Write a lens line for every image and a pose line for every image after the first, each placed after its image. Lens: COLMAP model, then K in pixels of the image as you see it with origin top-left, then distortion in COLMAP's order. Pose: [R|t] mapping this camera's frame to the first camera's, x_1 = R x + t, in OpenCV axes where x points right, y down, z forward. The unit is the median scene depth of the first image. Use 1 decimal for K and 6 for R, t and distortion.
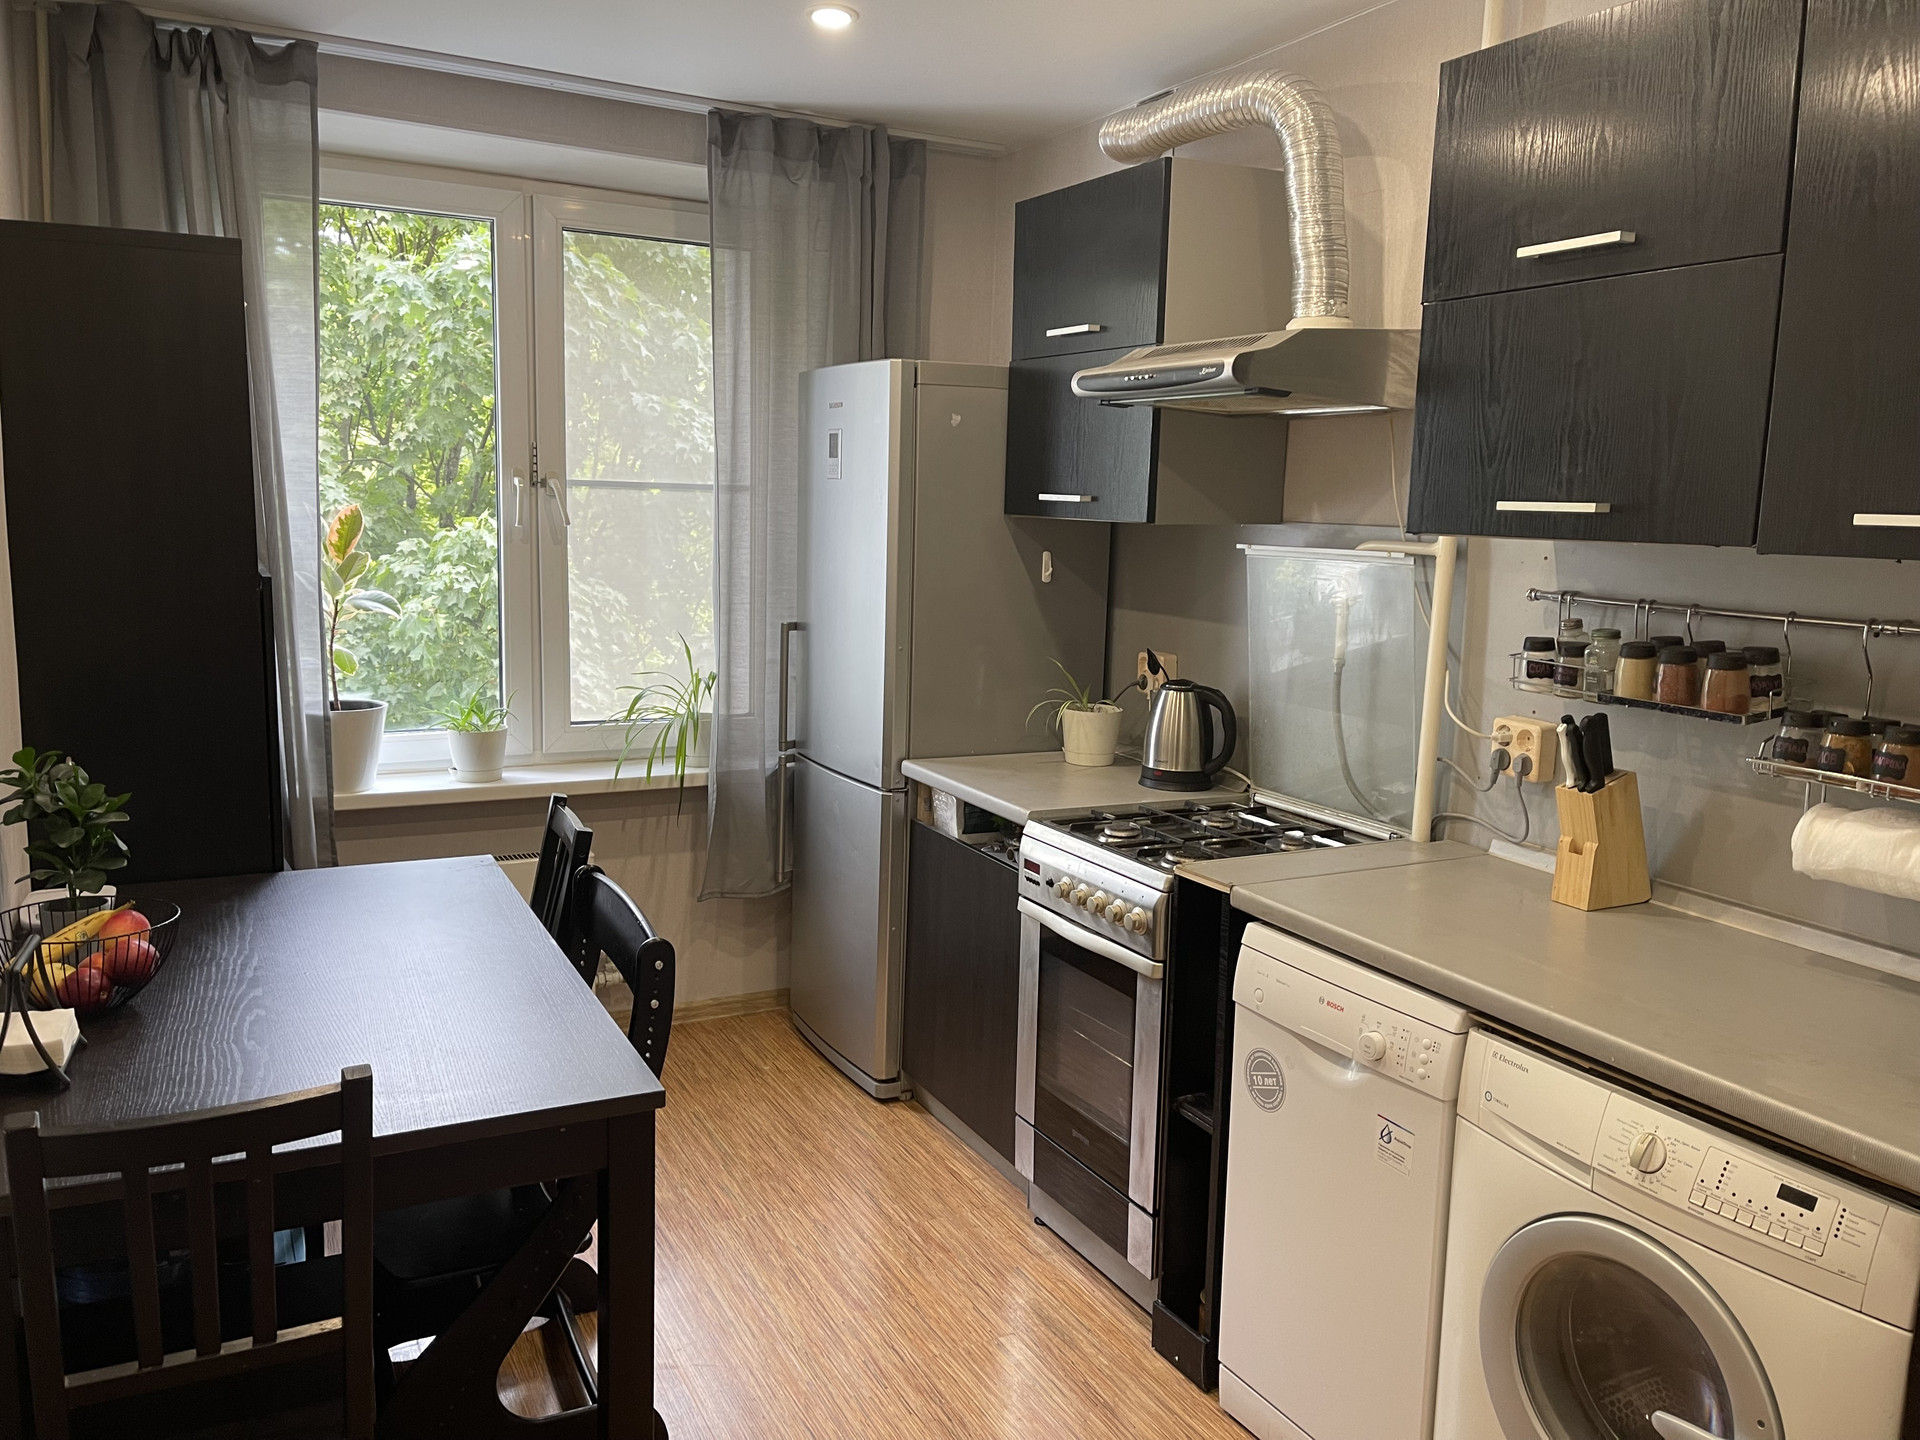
lens RADIAL K [[1470.4, 0, 962.3], [0, 1470.4, 724.4], [0, 0, 1]] dist [0.010295, -0.037406]
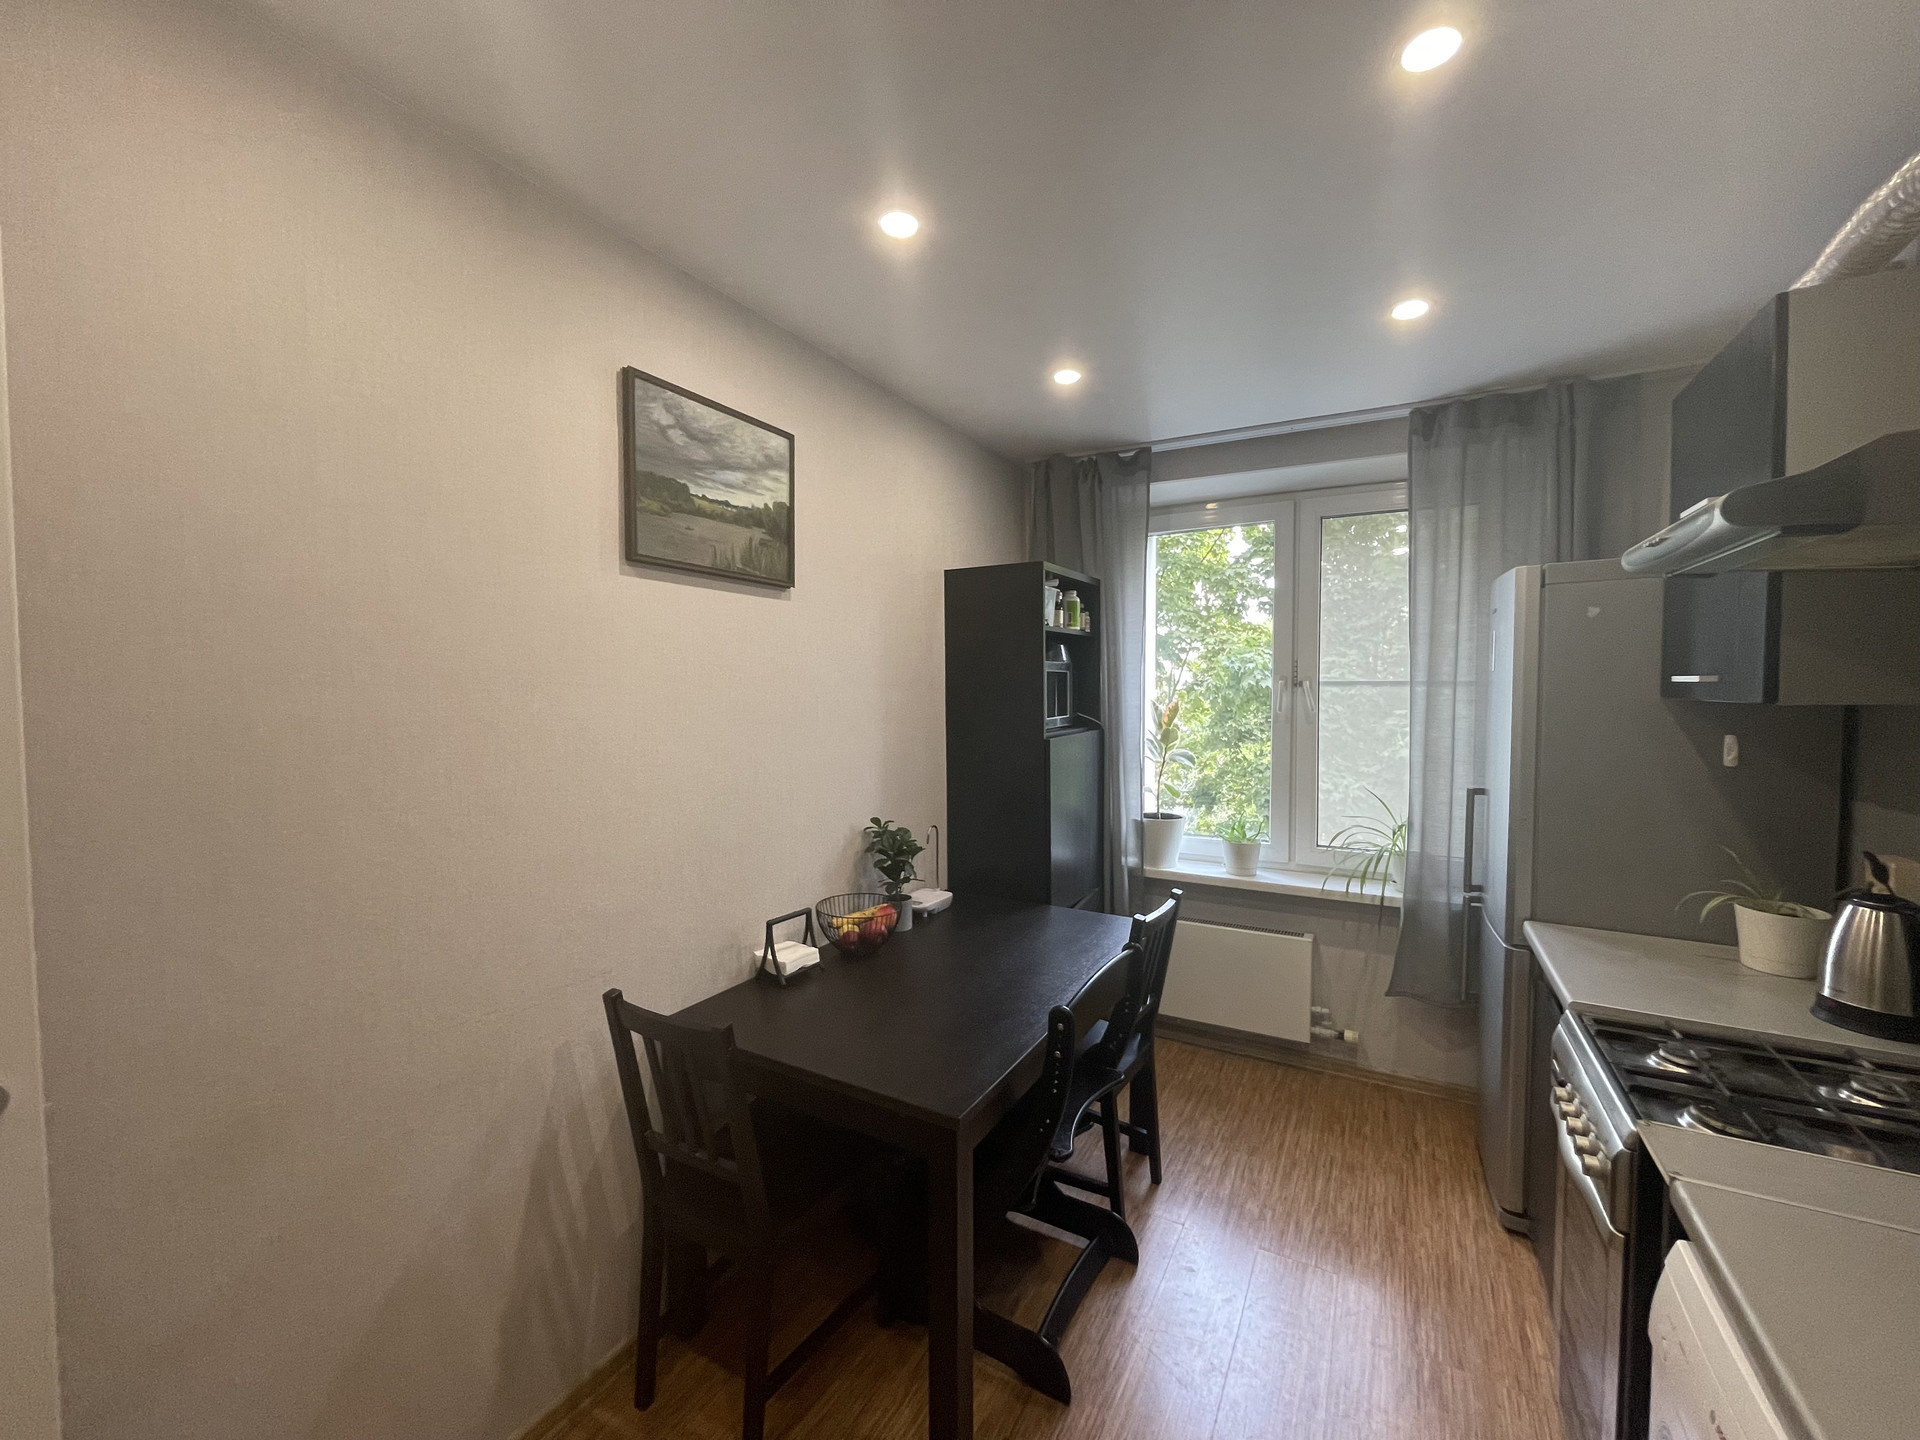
lens RADIAL K [[781.2, 0, 956.5], [0, 781.2, 715.5], [0, 0, 1]] dist [0.000007, -0.000674]
pose [[0.530524, 0.002227, -0.847667, 0.217577], [-0.111822, 0.991441, -0.067380, -0.039095], [0.840262, 0.130534, 0.526233, 0.291140]]
